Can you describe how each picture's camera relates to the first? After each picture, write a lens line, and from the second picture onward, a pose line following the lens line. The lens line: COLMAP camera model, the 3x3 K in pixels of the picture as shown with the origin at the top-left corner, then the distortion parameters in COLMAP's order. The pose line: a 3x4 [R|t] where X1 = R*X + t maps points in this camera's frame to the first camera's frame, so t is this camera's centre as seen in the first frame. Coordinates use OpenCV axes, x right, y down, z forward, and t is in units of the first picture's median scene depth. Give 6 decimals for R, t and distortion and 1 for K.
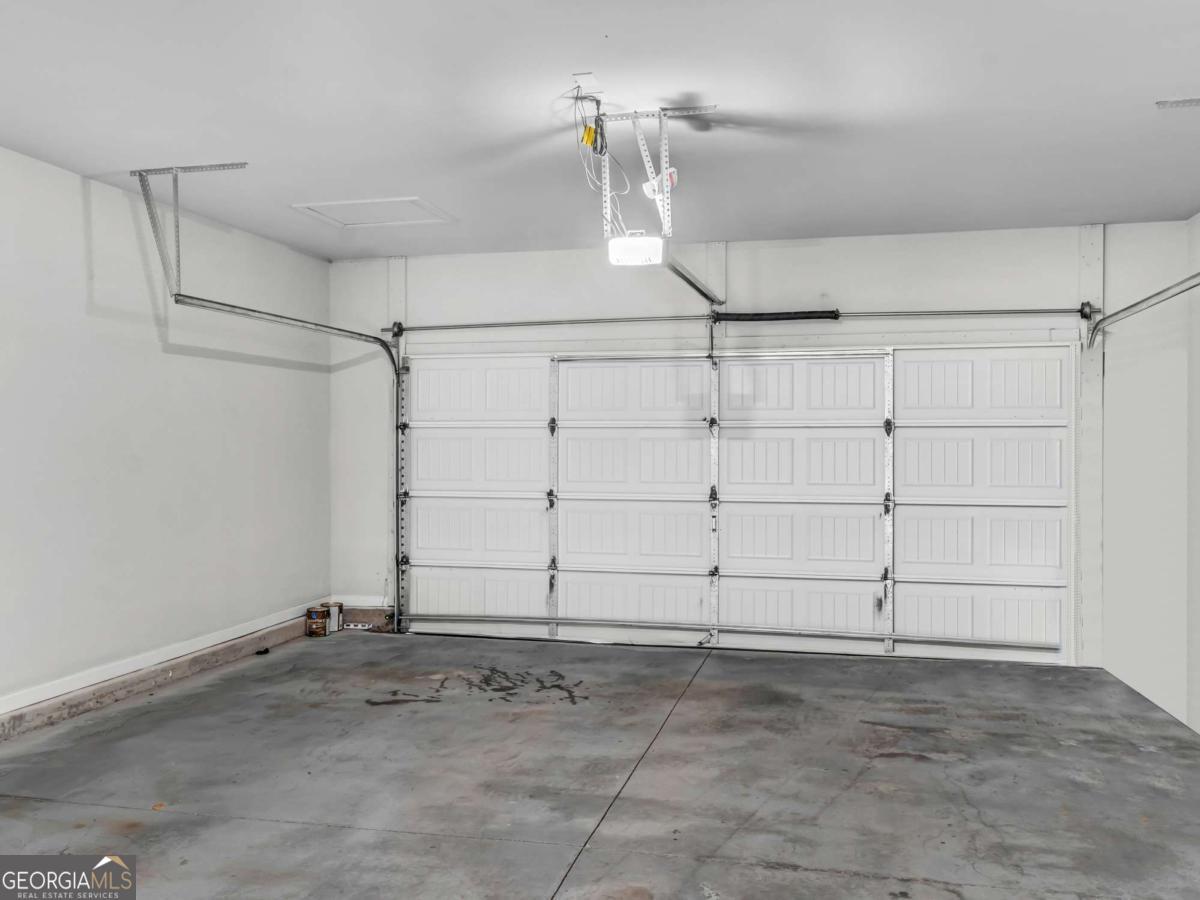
lens RADIAL K [[956.0, 0, 603.5], [0, 956.0, 420.4], [0, 0, 1]] dist [-0.002701, -0.013440]
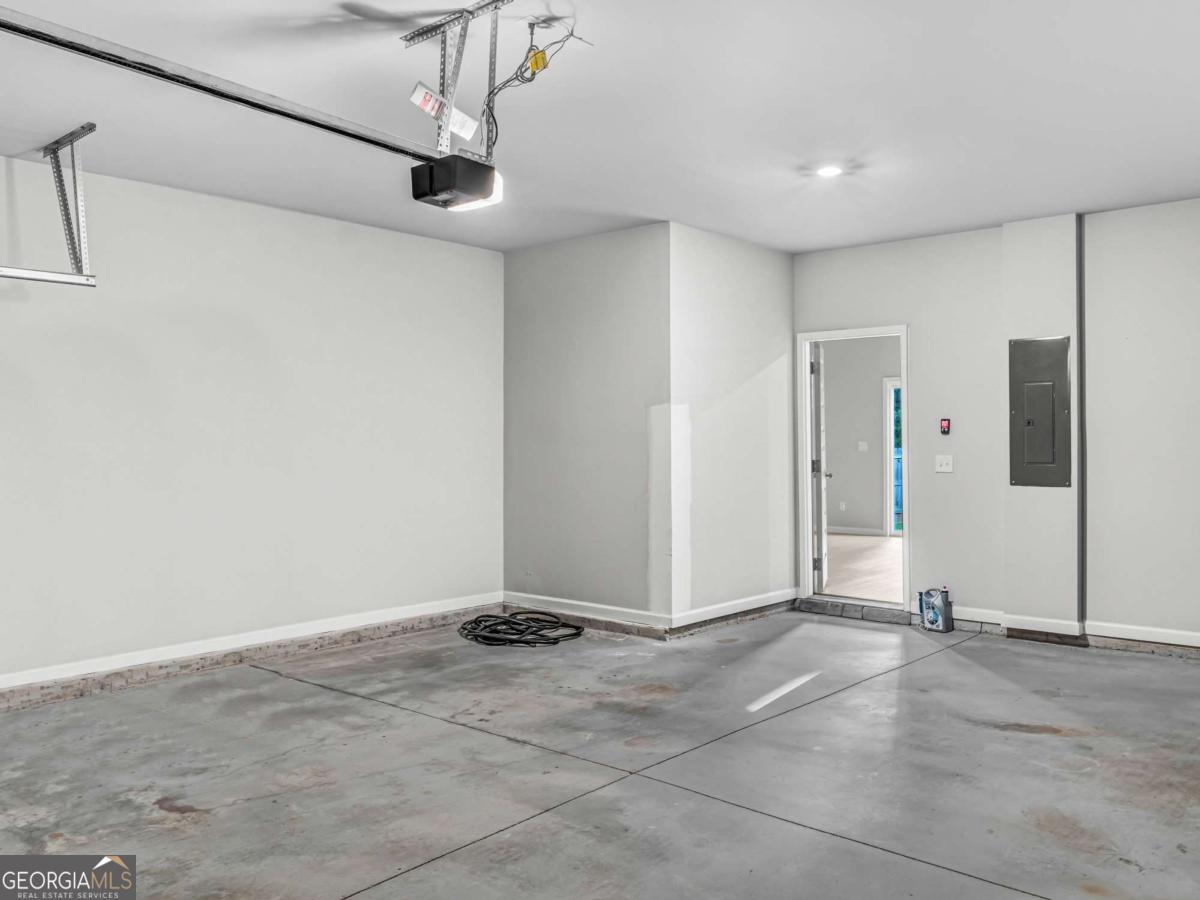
lens RADIAL K [[956.0, 0, 603.5], [0, 956.0, 420.4], [0, 0, 1]] dist [-0.002701, -0.013440]
pose [[-0.878588, 0.013464, 0.477392, -0.481786], [-0.005664, 0.999238, -0.038606, 0.050194], [-0.477548, -0.036622, -0.877842, 1.793338]]
